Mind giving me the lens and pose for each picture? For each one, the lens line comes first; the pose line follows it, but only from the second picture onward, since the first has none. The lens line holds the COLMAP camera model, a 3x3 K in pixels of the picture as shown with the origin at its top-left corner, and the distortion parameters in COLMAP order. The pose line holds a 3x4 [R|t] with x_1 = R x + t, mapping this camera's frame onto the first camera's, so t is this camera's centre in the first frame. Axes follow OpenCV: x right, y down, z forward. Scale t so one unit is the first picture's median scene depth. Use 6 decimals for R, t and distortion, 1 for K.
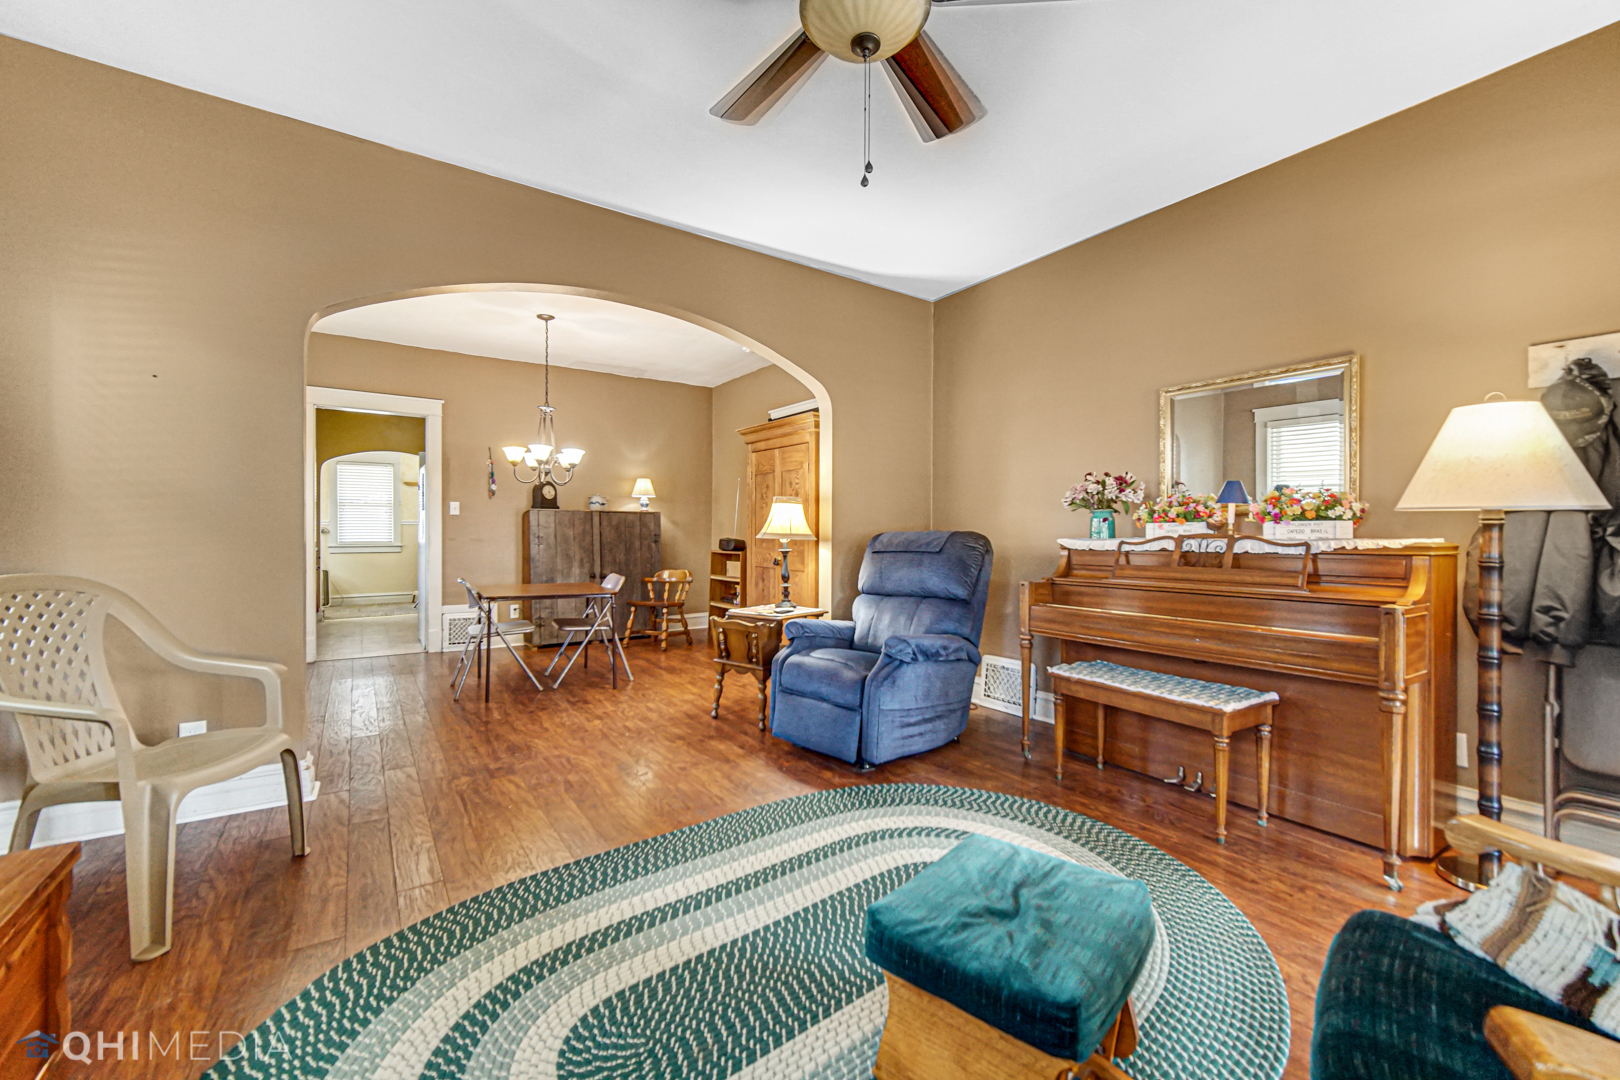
lens RADIAL K [[663.5, 0, 798.8], [0, 663.5, 545.4], [0, 0, 1]] dist [-0.000124, 0.000149]
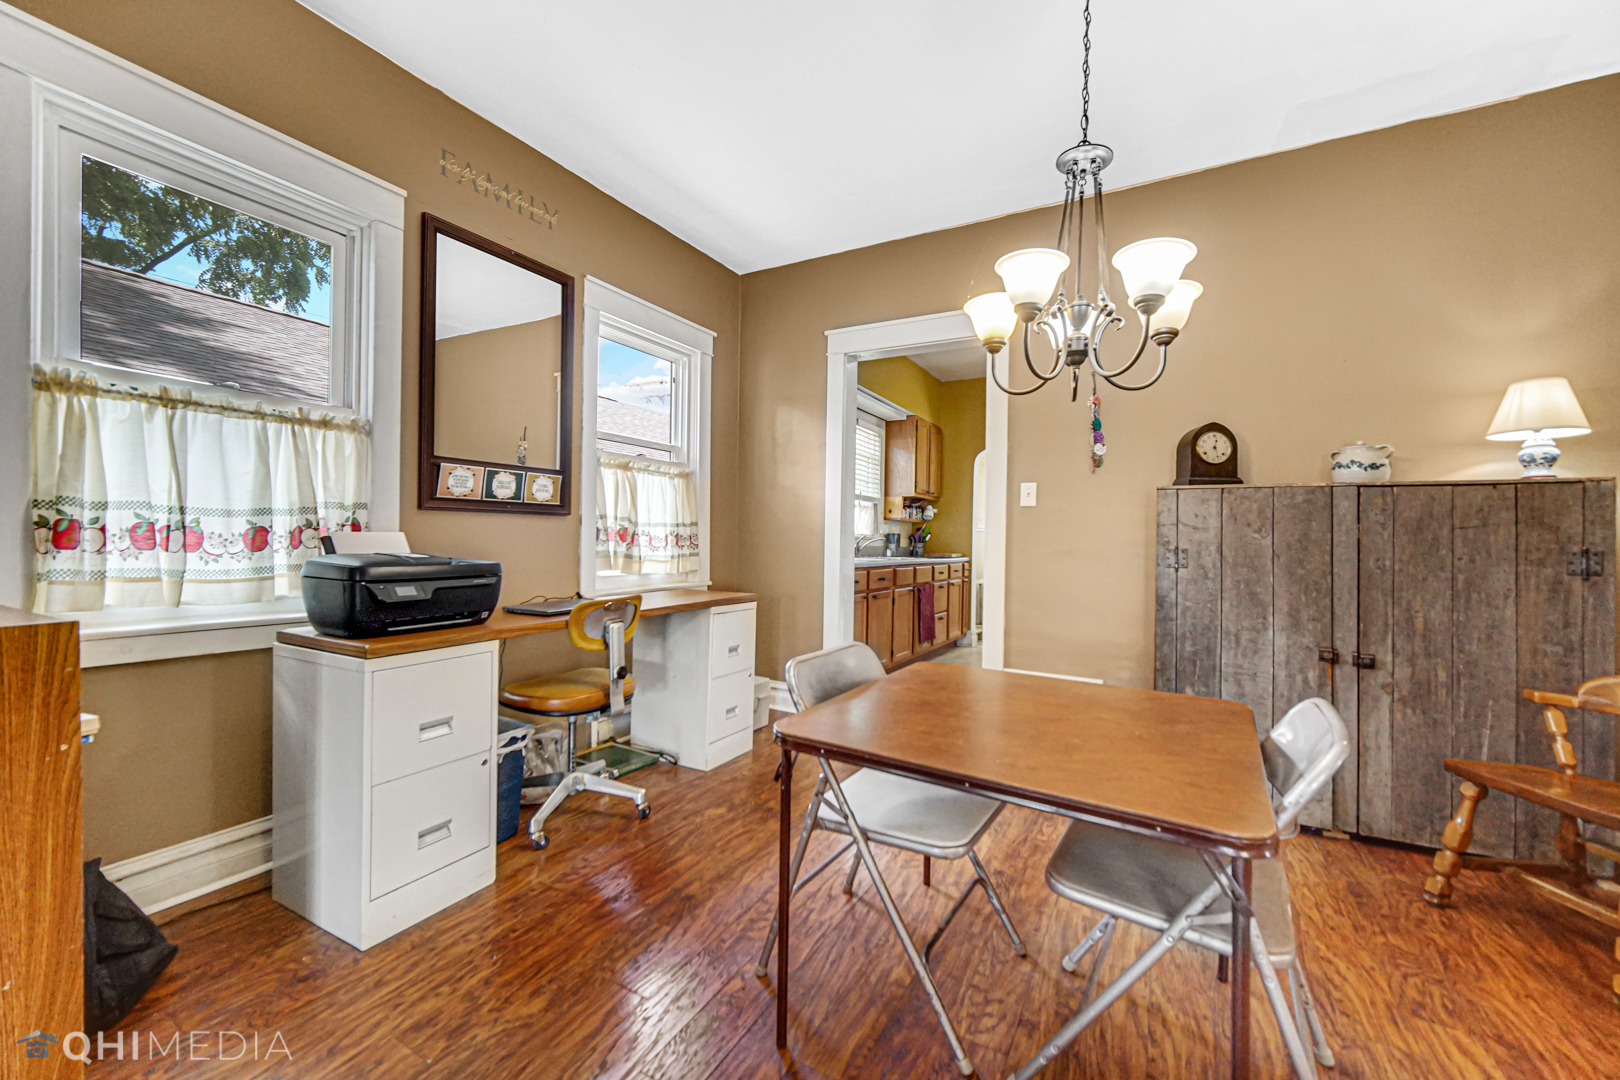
lens RADIAL K [[647.3, 0, 810.0], [0, 647.3, 540.0], [0, 0, 1]] dist [-0.000460, -0.000129]
pose [[0.457912, 0.009458, -0.888947, -0.120497], [-0.032640, 0.999448, -0.006179, -0.008617], [0.888398, 0.031845, 0.457968, 0.569024]]
